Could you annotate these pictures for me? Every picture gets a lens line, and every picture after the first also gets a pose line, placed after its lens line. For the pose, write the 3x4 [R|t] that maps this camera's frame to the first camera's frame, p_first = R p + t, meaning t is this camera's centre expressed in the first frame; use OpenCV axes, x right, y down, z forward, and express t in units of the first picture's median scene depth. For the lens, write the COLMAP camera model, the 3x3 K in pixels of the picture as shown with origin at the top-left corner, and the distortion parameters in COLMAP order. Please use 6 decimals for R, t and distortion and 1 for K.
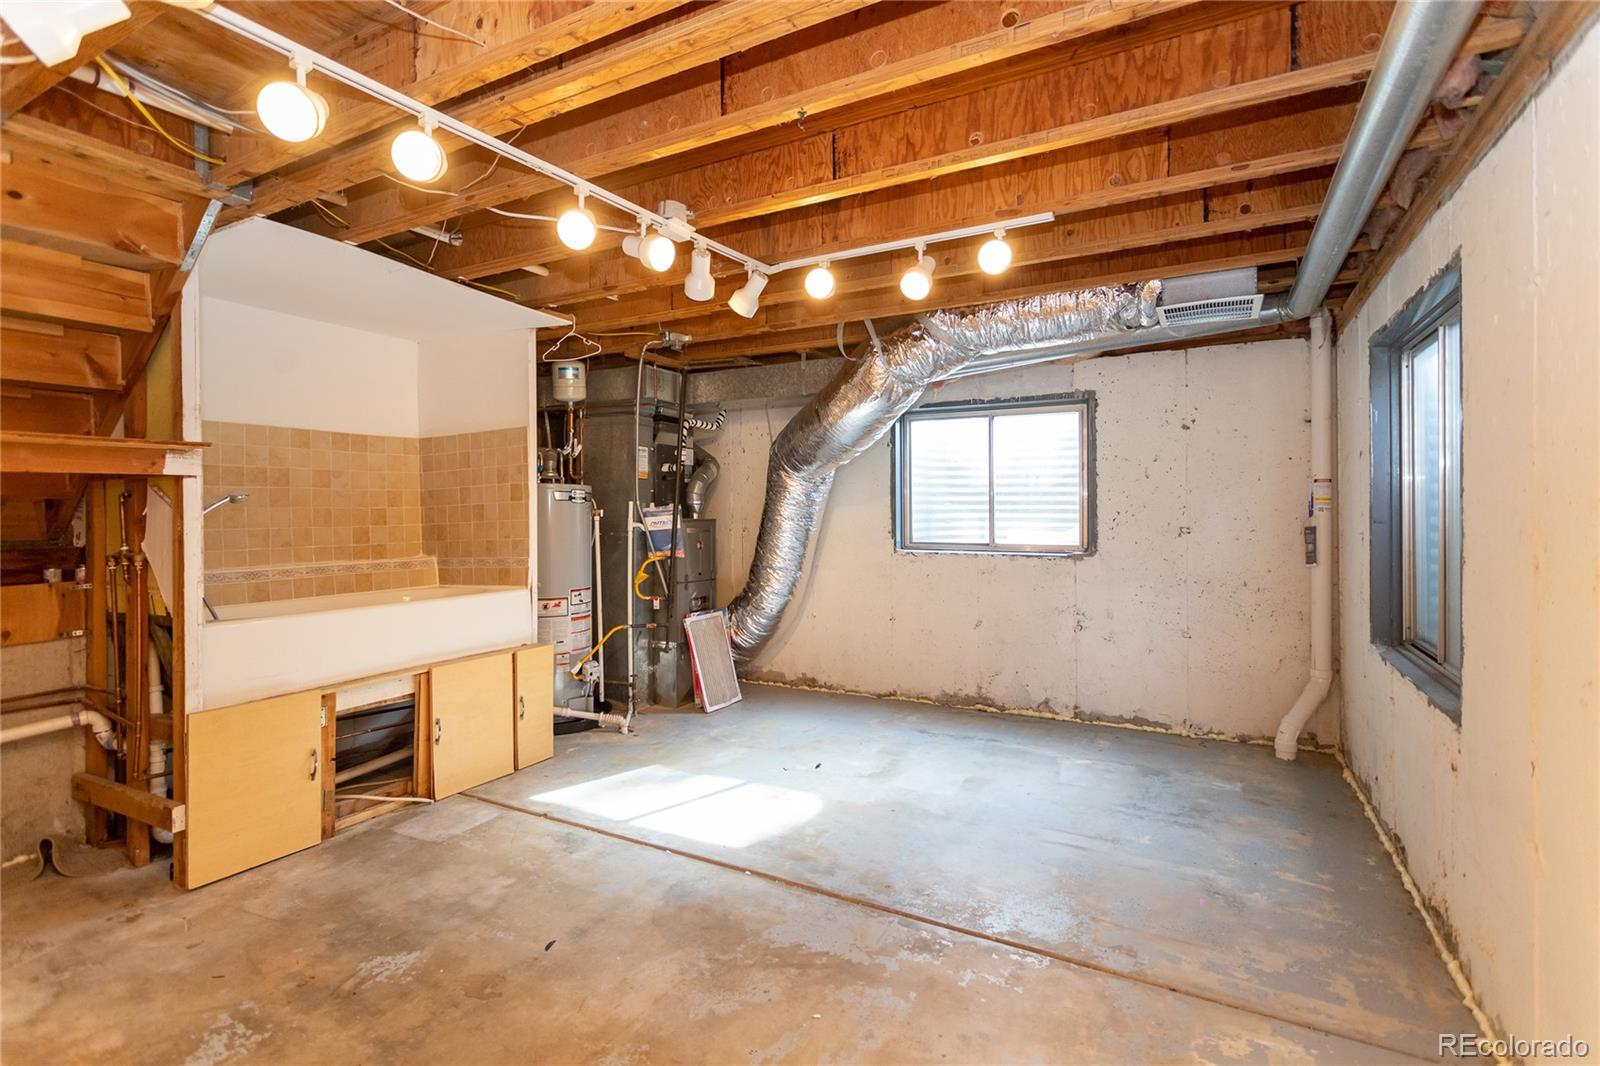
lens RADIAL K [[747.2, 0, 799.5], [0, 747.2, 508.1], [0, 0, 1]] dist [0.002164, 0.000805]
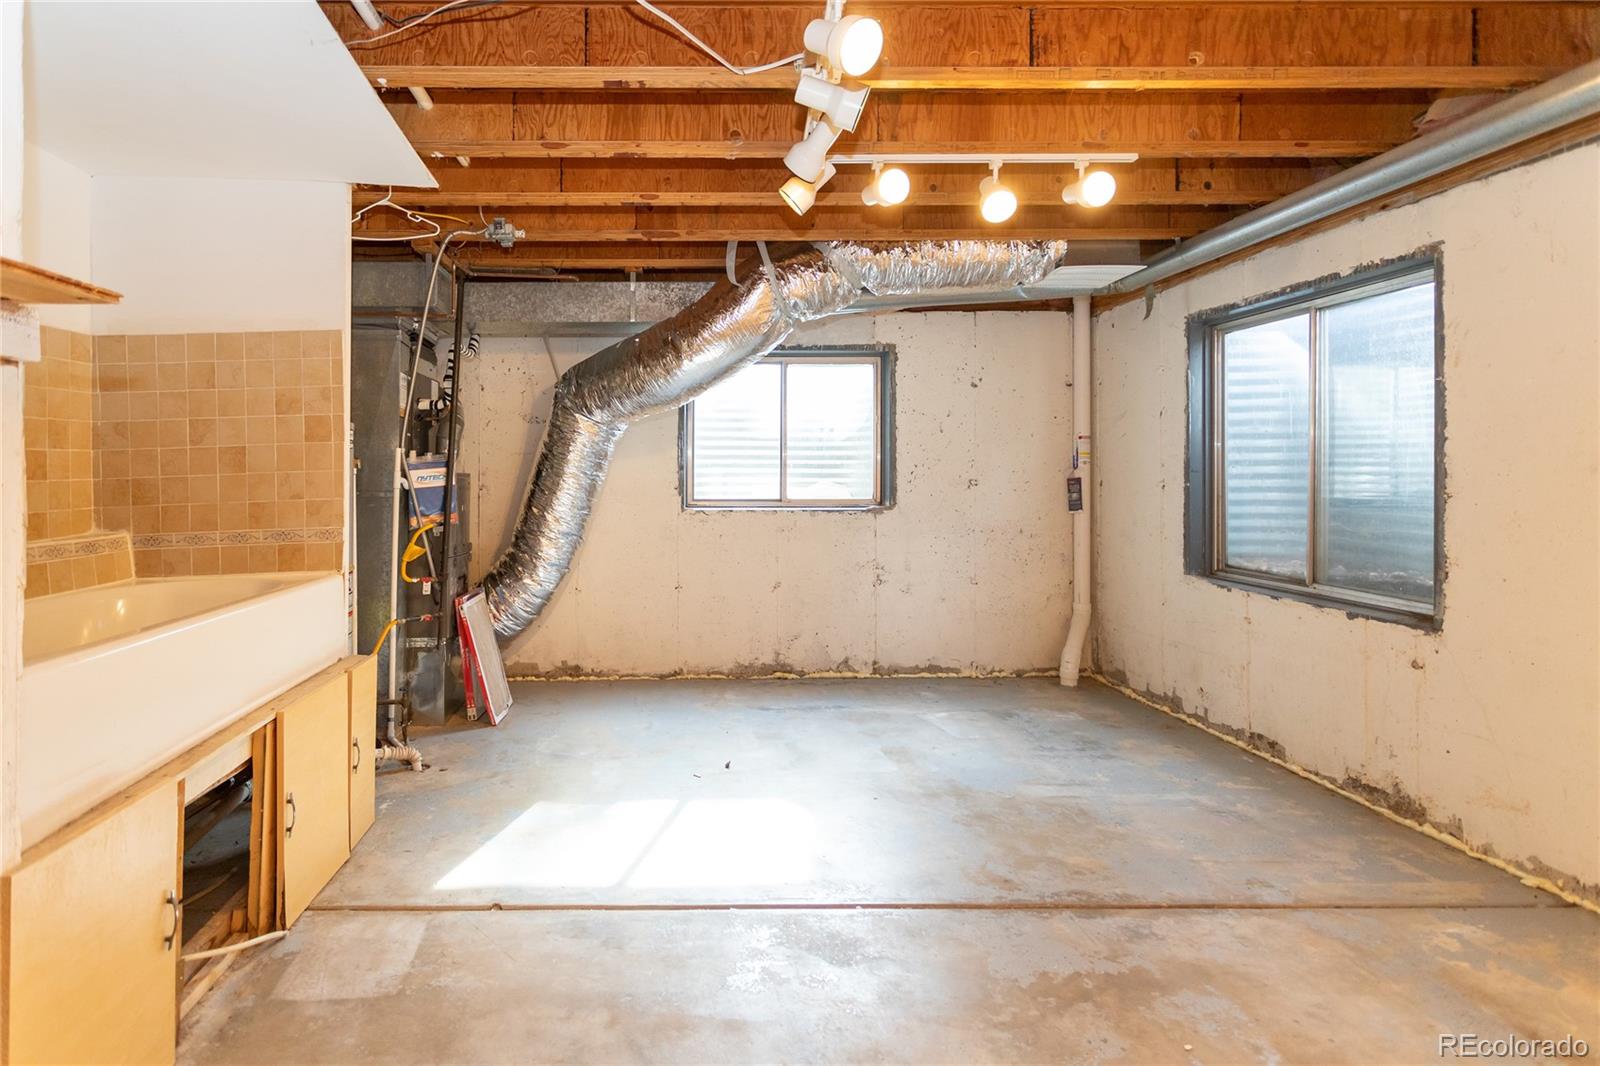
lens RADIAL K [[798.1, 0, 800.1], [0, 798.1, 457.7], [0, 0, 1]] dist [0.000047, 0.001585]
pose [[0.876282, 0.007086, 0.481747, -0.387742], [-0.001411, 0.999925, -0.012142, 0.013910], [-0.481797, 0.009960, 0.876226, 0.203481]]
